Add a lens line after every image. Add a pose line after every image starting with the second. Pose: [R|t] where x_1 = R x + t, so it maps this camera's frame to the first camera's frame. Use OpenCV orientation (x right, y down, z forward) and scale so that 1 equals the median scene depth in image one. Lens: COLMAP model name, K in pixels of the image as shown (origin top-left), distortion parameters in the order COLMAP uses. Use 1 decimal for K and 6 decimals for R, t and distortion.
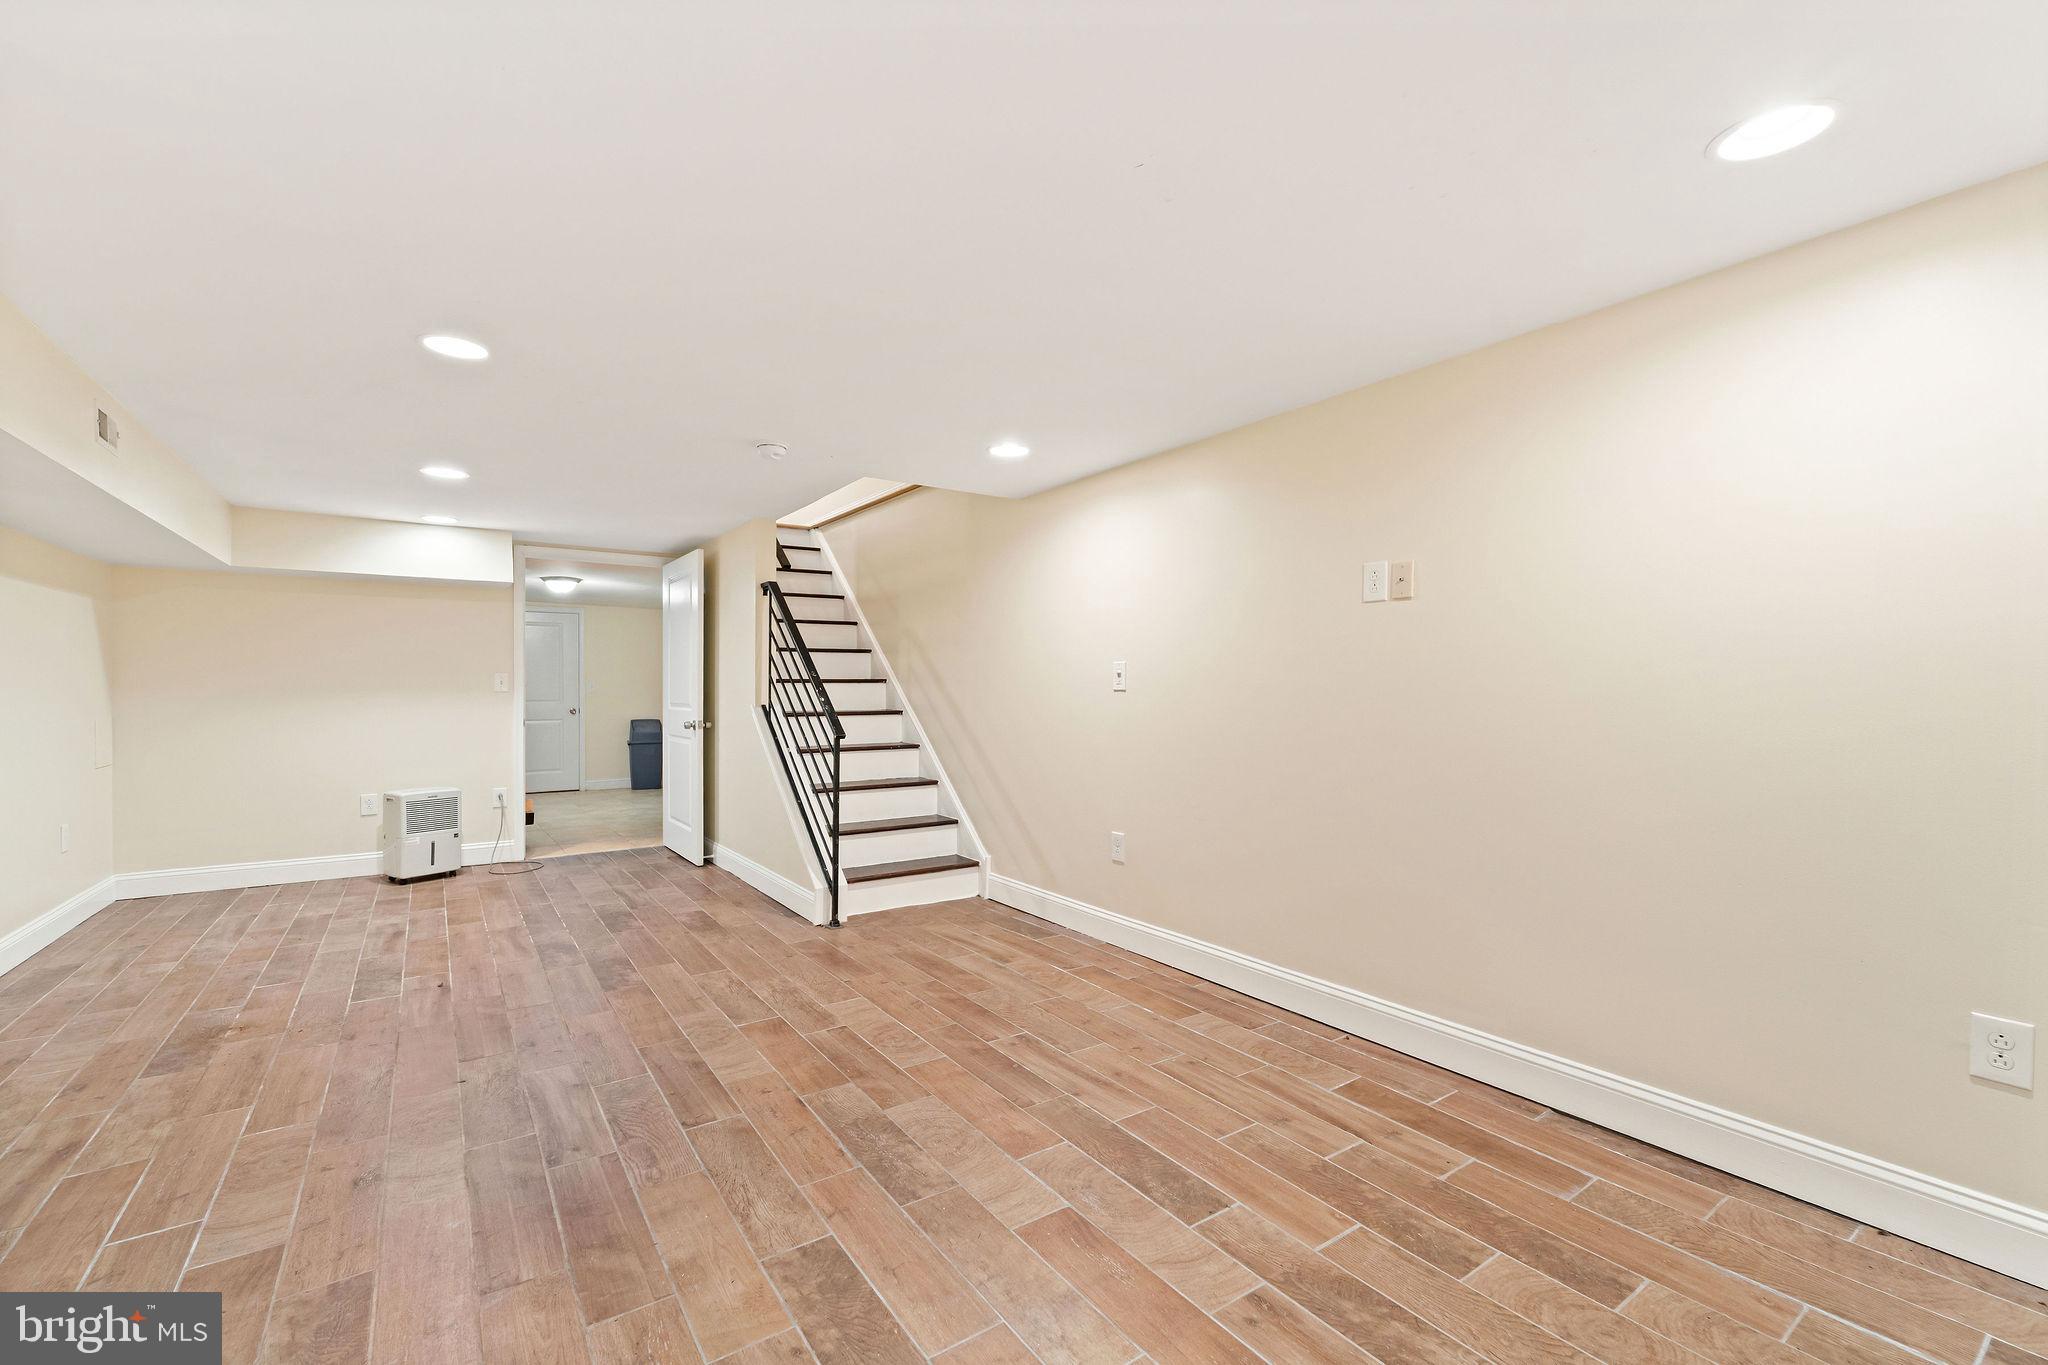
lens RADIAL K [[813.7, 0, 1023.5], [0, 813.7, 688.2], [0, 0, 1]] dist [-0.001607, 0.000091]
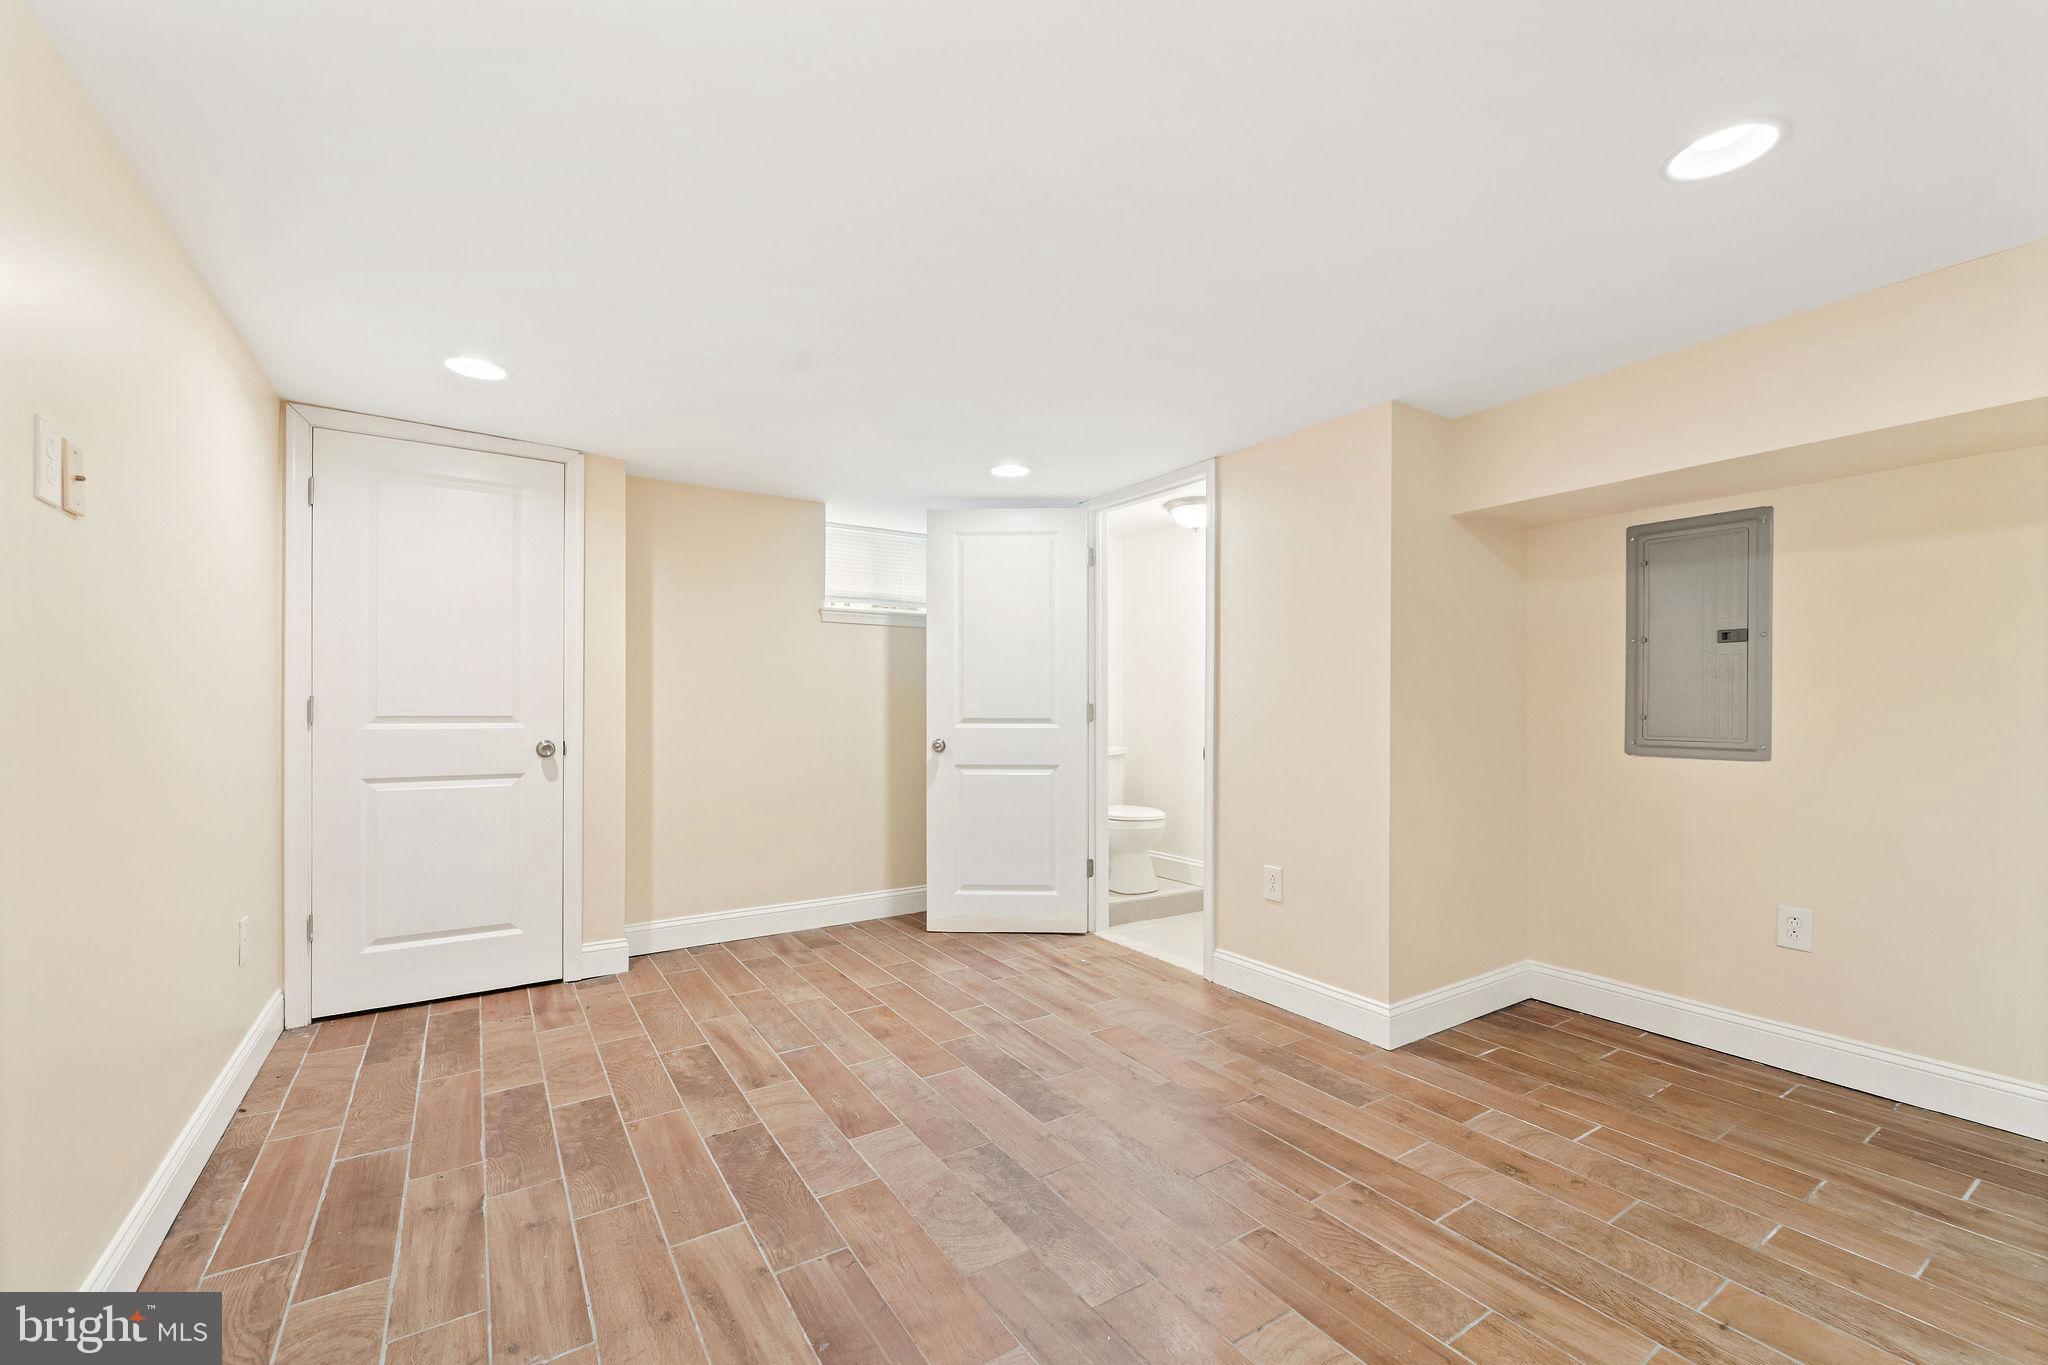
lens RADIAL K [[813.7, 0, 1021.7], [0, 813.7, 696.0], [0, 0, 1]] dist [-0.001607, 0.000091]
pose [[-0.999372, -0.000516, 0.035433, -0.213152], [-0.000894, 0.999943, -0.010659, 0.011915], [-0.035426, -0.010684, -0.999315, 1.971900]]
